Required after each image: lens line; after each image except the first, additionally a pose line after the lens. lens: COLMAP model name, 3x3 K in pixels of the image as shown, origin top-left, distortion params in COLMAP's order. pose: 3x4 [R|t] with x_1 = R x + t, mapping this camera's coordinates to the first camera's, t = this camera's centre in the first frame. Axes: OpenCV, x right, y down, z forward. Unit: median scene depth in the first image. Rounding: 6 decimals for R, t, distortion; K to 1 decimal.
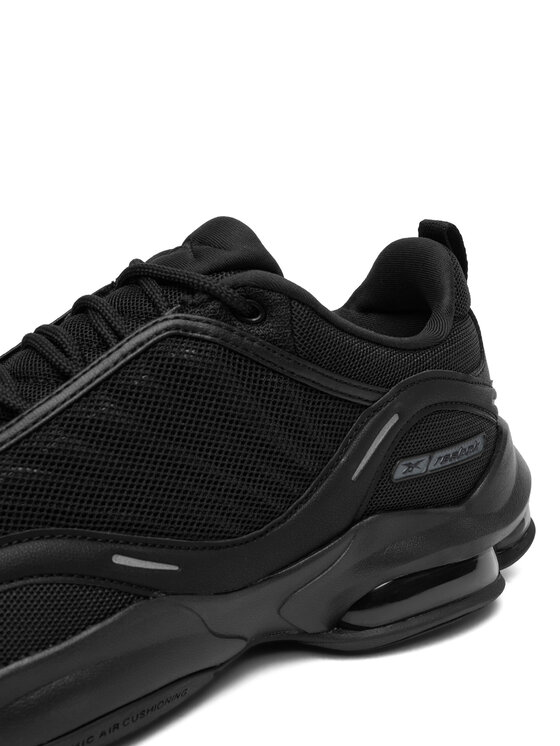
lens RADIAL K [[903.3, 0, 280.0], [0, 903.3, 373.0], [0, 0, 1]] dist [-0.022402, -0.026676]
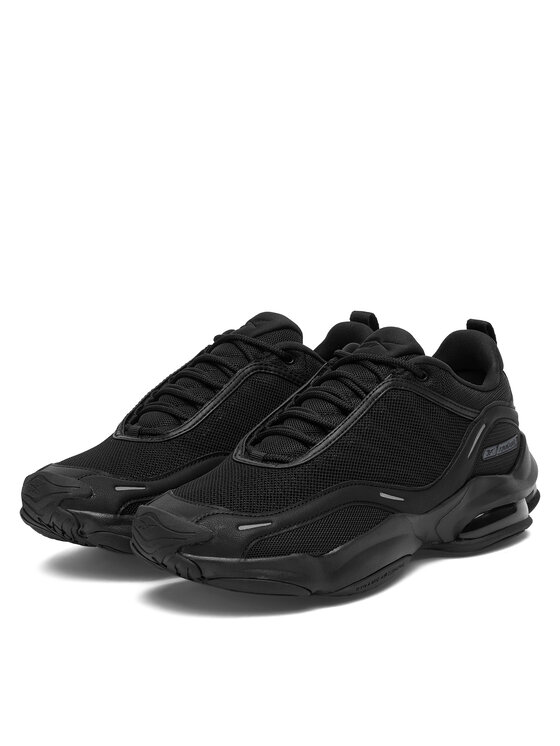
lens RADIAL K [[1398.1, 0, 280.0], [0, 1398.1, 373.0], [0, 0, 1]] dist [0.015125, 0.126043]
pose [[0.972356, -0.042992, 0.229510, -0.959046], [0.057731, 0.996652, -0.057892, 0.081642], [-0.226253, 0.069542, 0.971583, -1.795282]]
